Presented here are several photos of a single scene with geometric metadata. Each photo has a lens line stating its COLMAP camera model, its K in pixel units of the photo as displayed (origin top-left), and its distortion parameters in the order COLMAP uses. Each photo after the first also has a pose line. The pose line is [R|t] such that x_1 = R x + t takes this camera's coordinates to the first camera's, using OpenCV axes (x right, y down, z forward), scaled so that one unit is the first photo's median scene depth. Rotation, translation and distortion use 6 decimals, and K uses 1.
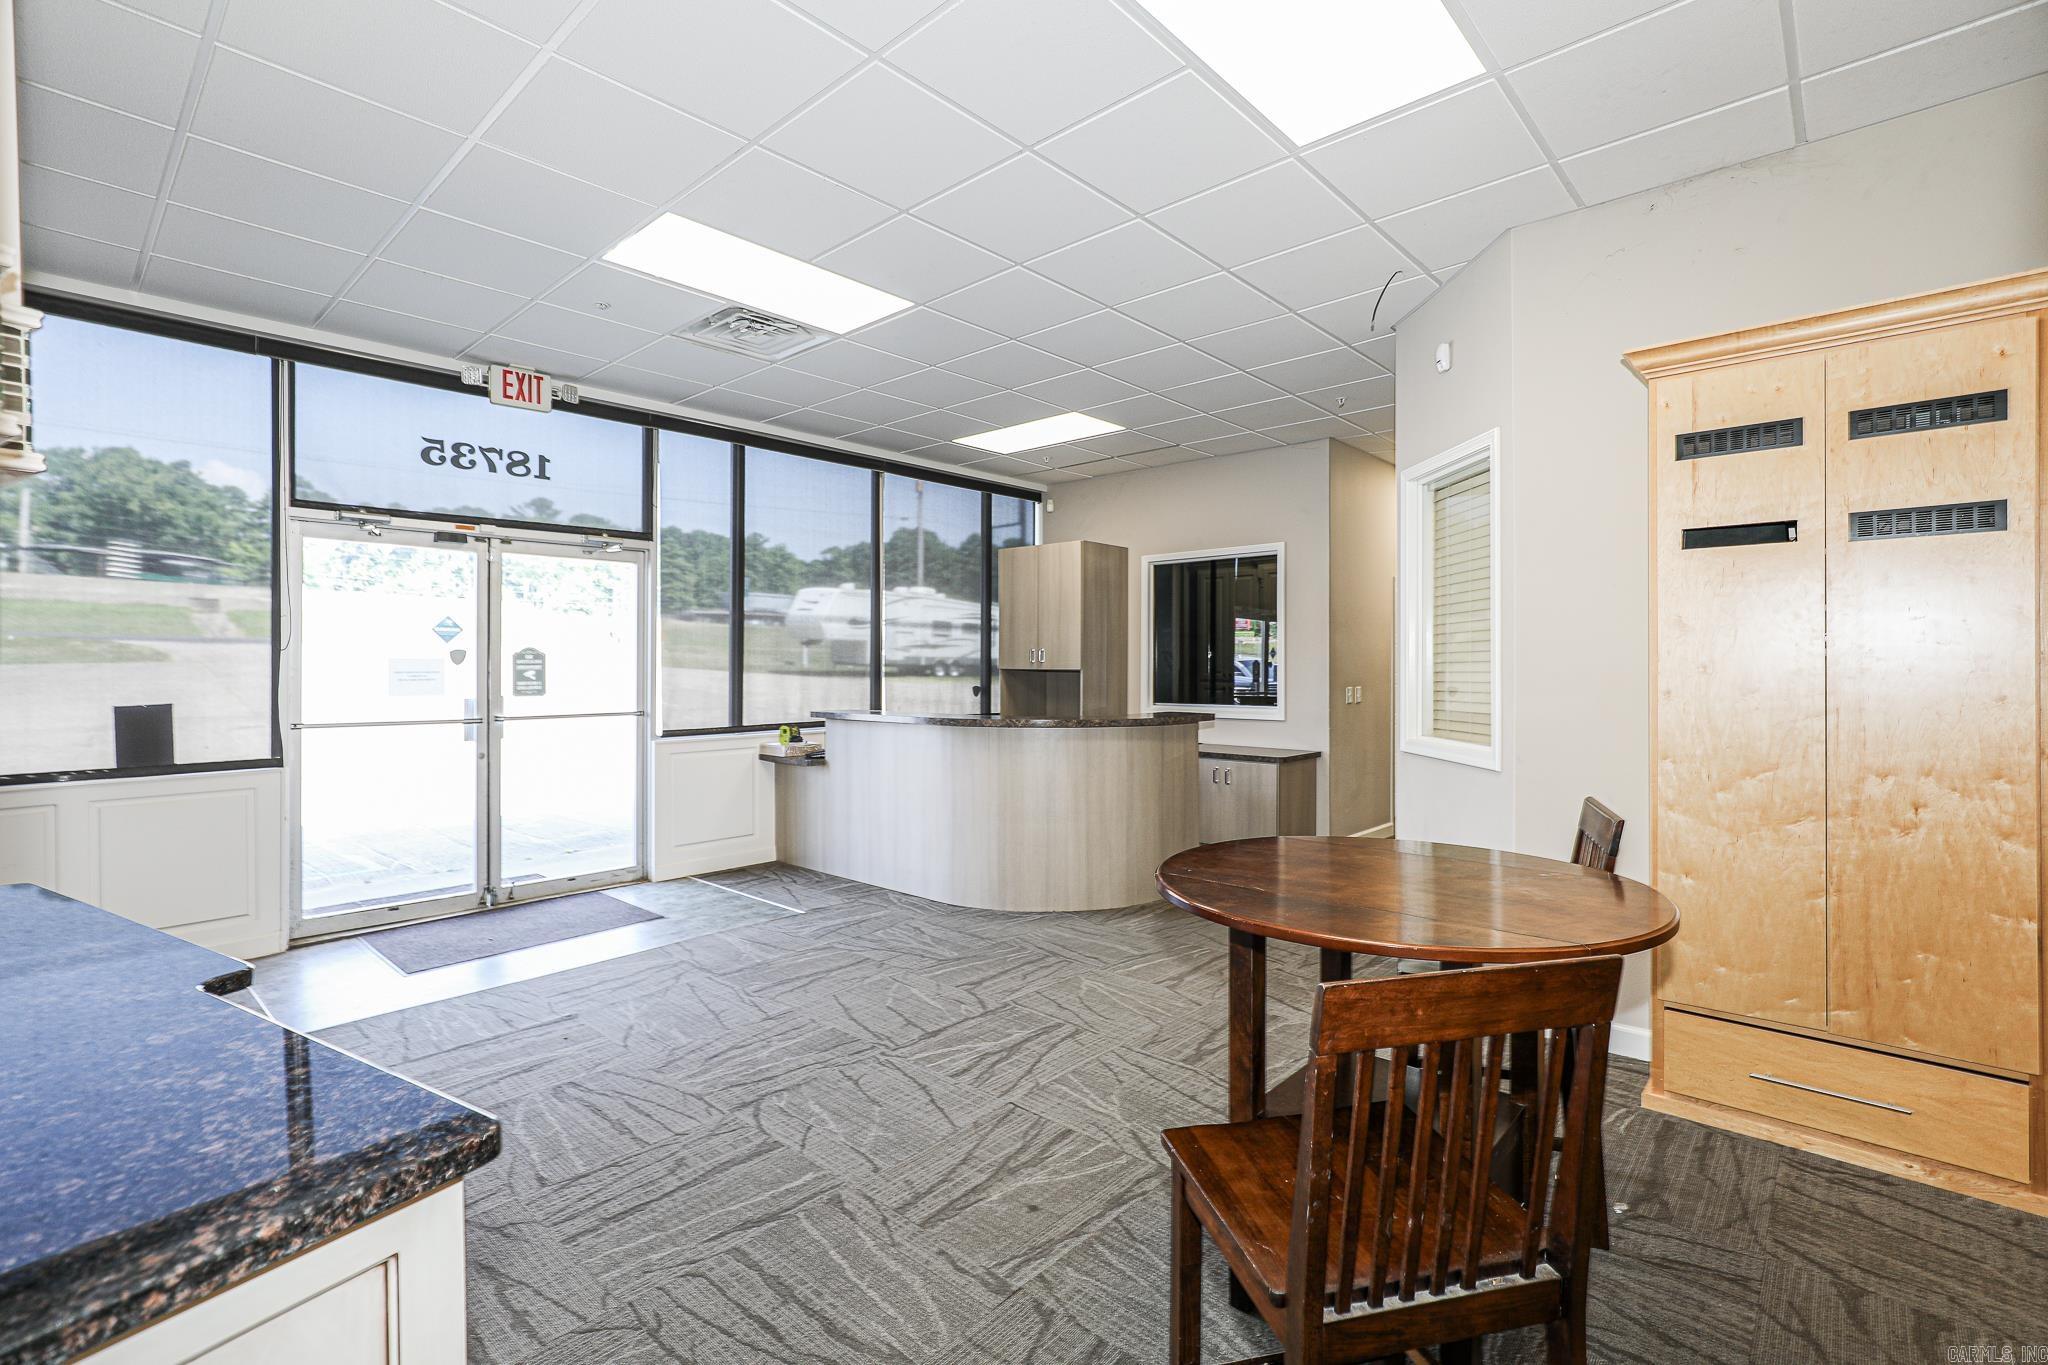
lens RADIAL K [[931.8, 0, 1039.1], [0, 931.8, 665.6], [0, 0, 1]] dist [-0.017419, 0.004422]
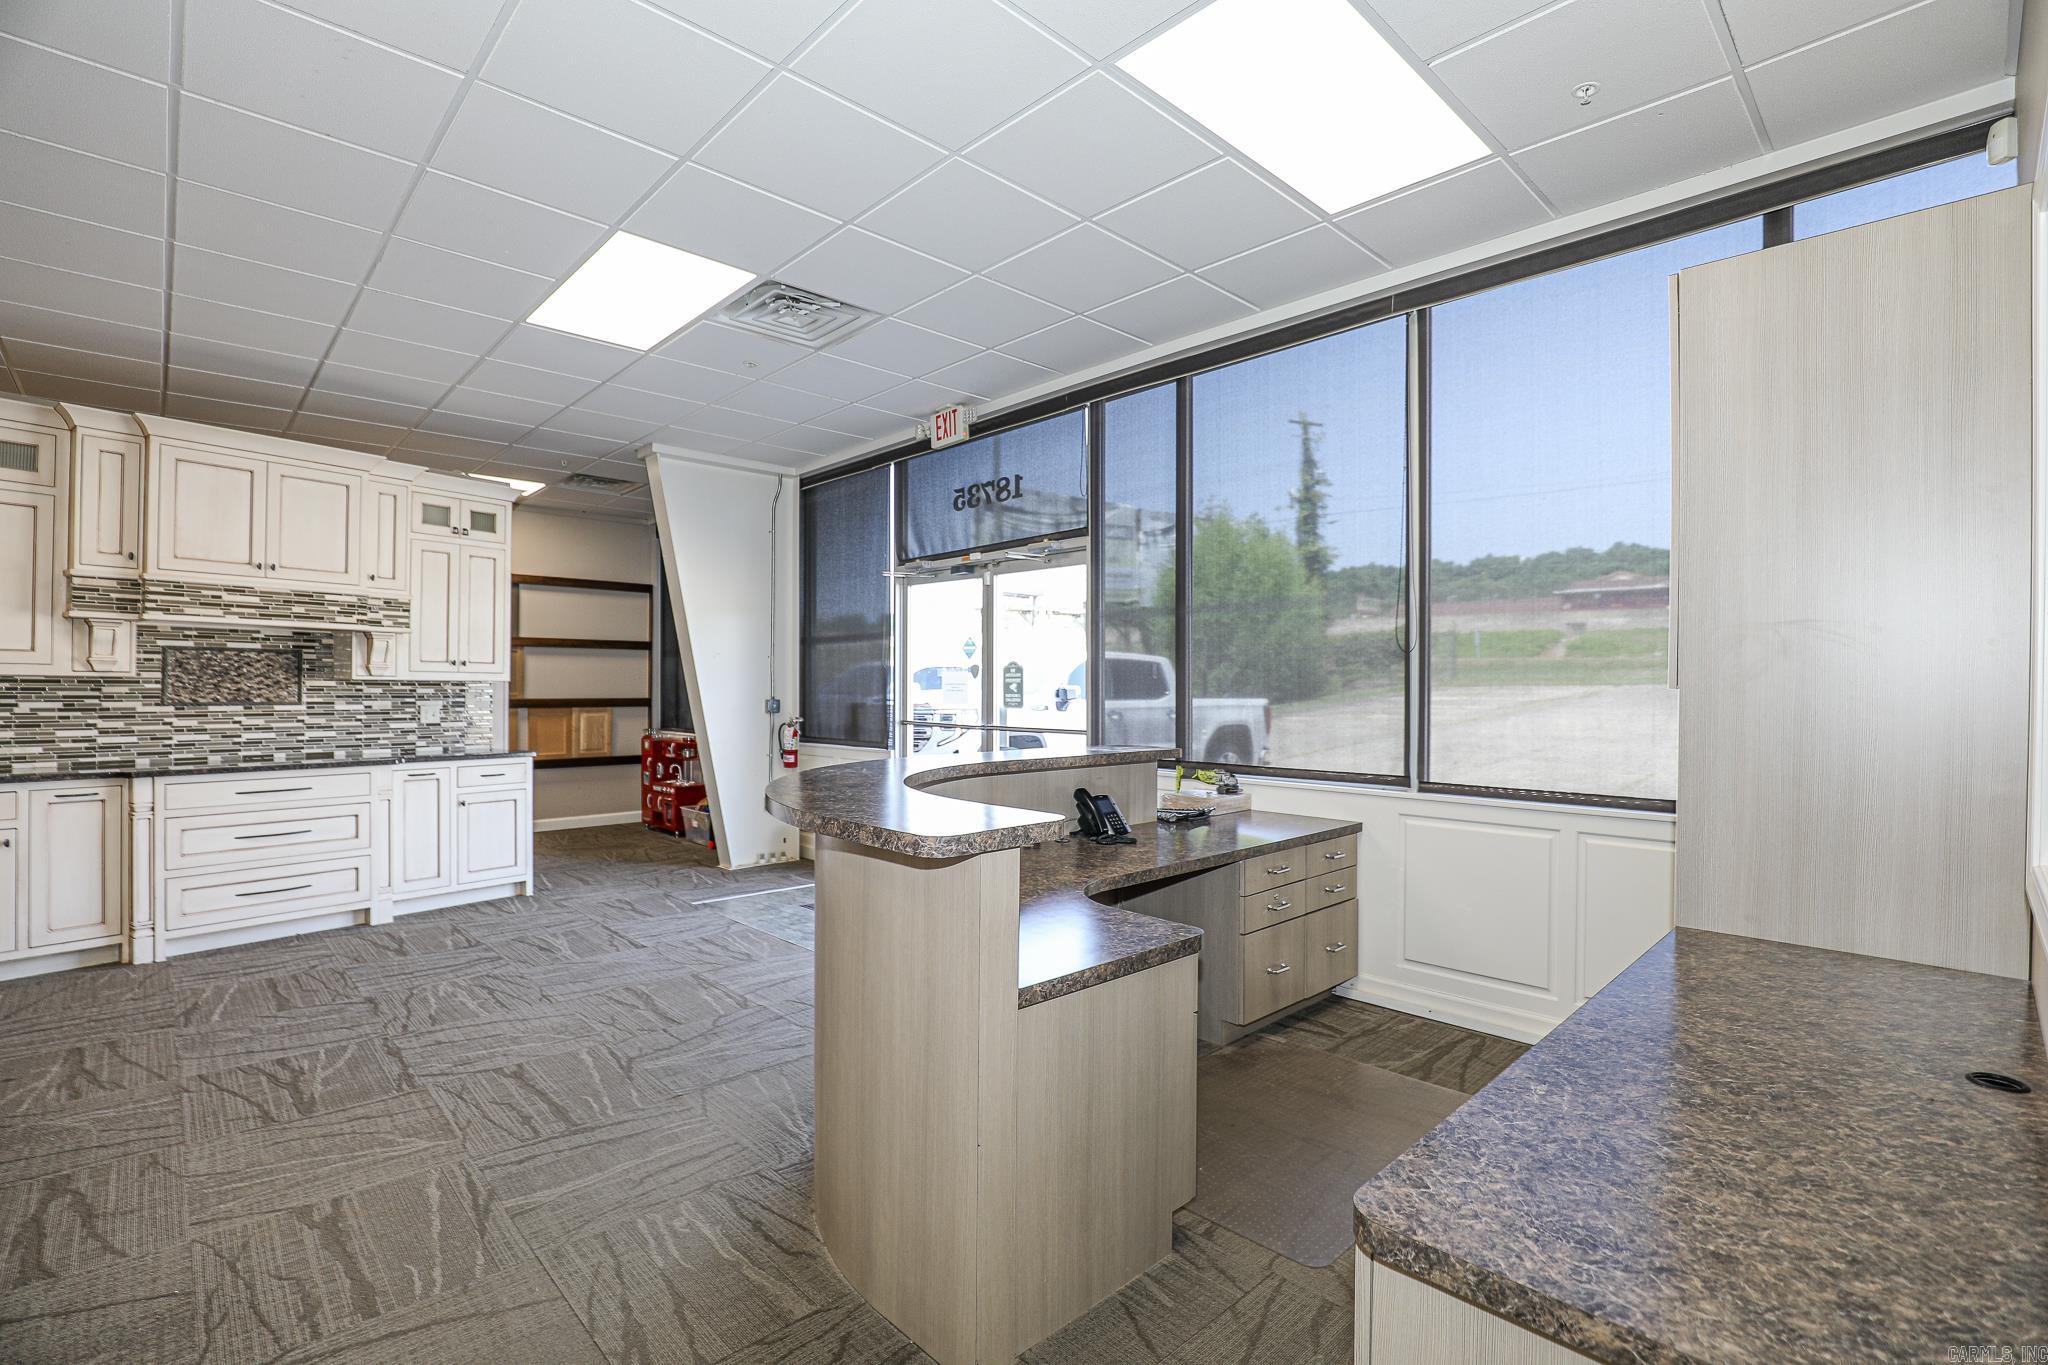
lens RADIAL K [[931.8, 0, 988.5], [0, 931.8, 670.3], [0, 0, 1]] dist [-0.017419, 0.004422]
pose [[-0.104005, -0.015149, -0.994461, 0.643582], [-0.006248, 0.999874, -0.014578, 0.007283], [0.994557, 0.004698, -0.104087, 1.405783]]
